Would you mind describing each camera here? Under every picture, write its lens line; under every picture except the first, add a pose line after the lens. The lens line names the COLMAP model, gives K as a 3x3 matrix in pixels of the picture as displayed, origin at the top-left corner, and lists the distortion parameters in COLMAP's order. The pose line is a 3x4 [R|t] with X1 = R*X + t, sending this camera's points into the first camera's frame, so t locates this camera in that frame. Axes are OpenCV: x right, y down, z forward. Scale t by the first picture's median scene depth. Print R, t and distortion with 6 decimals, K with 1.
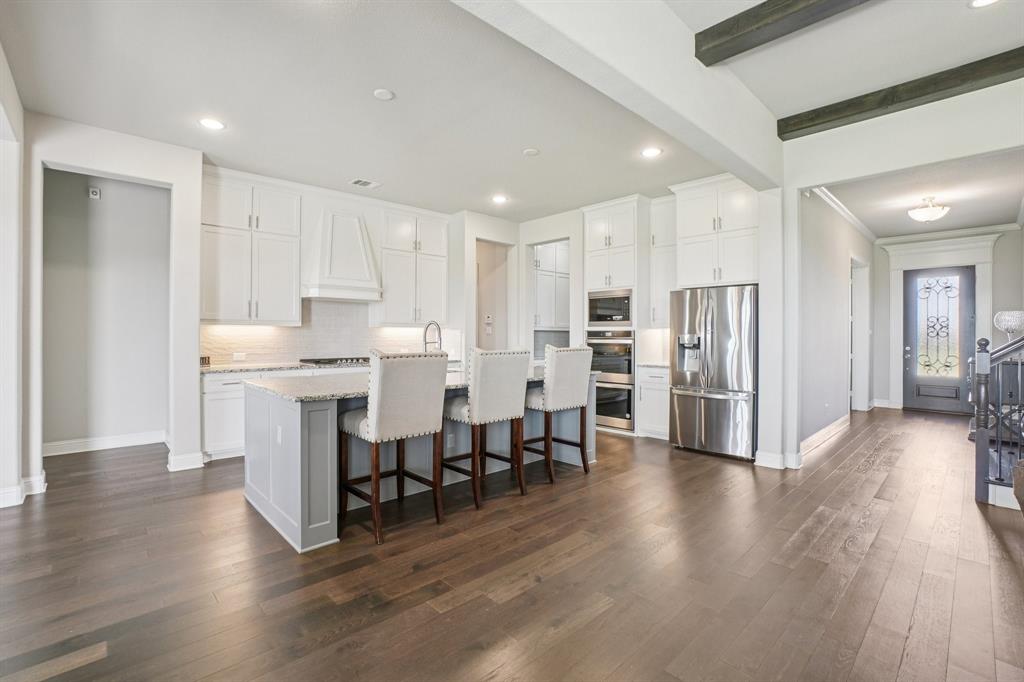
lens RADIAL K [[465.9, 0, 504.3], [0, 465.9, 337.3], [0, 0, 1]] dist [-0.058974, 0.019813]
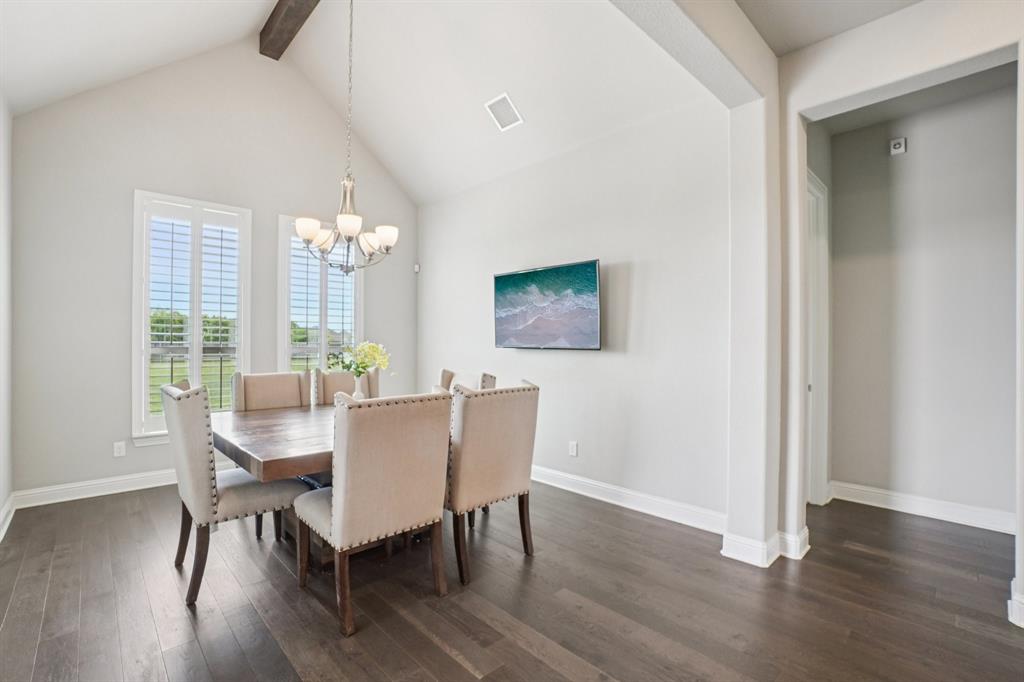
lens RADIAL K [[465.9, 0, 504.3], [0, 465.9, 337.3], [0, 0, 1]] dist [-0.058974, 0.019813]
pose [[0.008059, -0.015274, -0.999851, -0.205719], [-0.007737, 0.999852, -0.015336, -0.002145], [0.999938, 0.007859, 0.007939, 0.361940]]
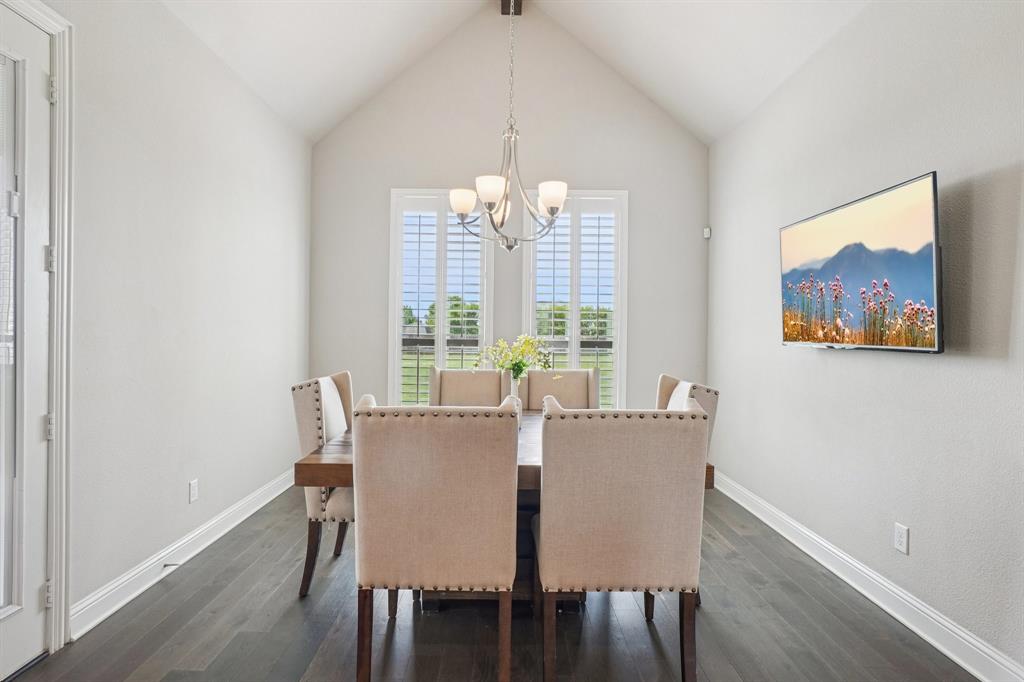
lens RADIAL K [[554.8, 0, 499.3], [0, 554.8, 341.6], [0, 0, 1]] dist [-0.003716, -0.000286]
pose [[-0.681704, -0.001583, -0.731626, -0.384838], [-0.016788, 0.999768, 0.013479, -0.003880], [0.731435, 0.021471, -0.681573, 0.559066]]
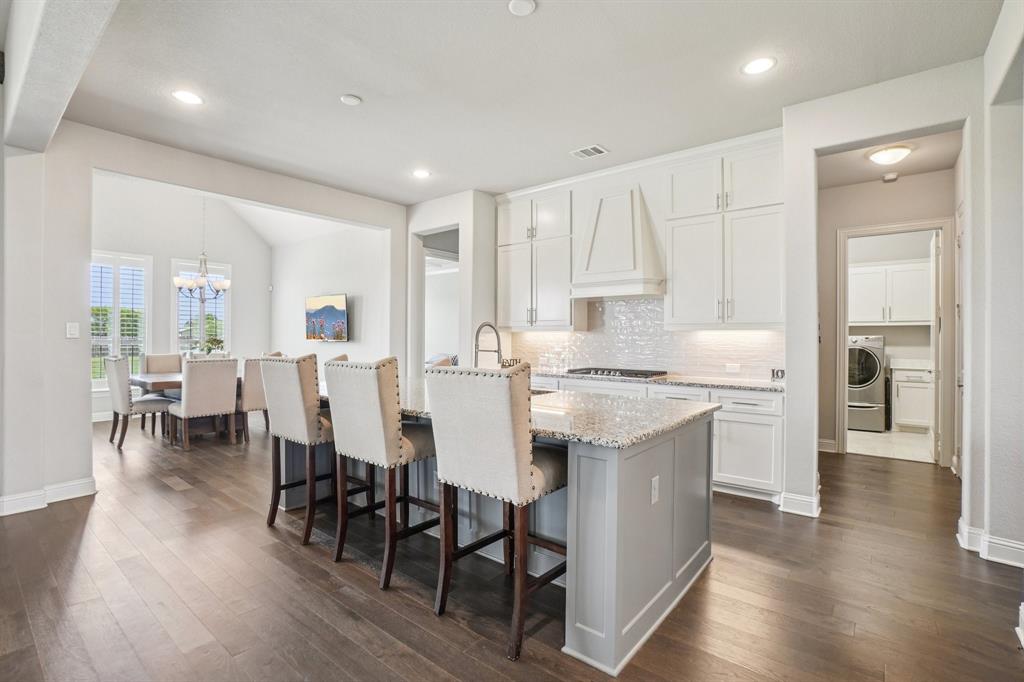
lens RADIAL K [[473.7, 0, 500.9], [0, 473.7, 337.3], [0, 0, 1]] dist [-0.025330, 0.000614]
pose [[0.126142, -0.002178, -0.992010, 0.525628], [-0.010342, 0.999940, -0.003510, -0.006872], [0.991958, 0.010703, 0.126112, 0.795616]]
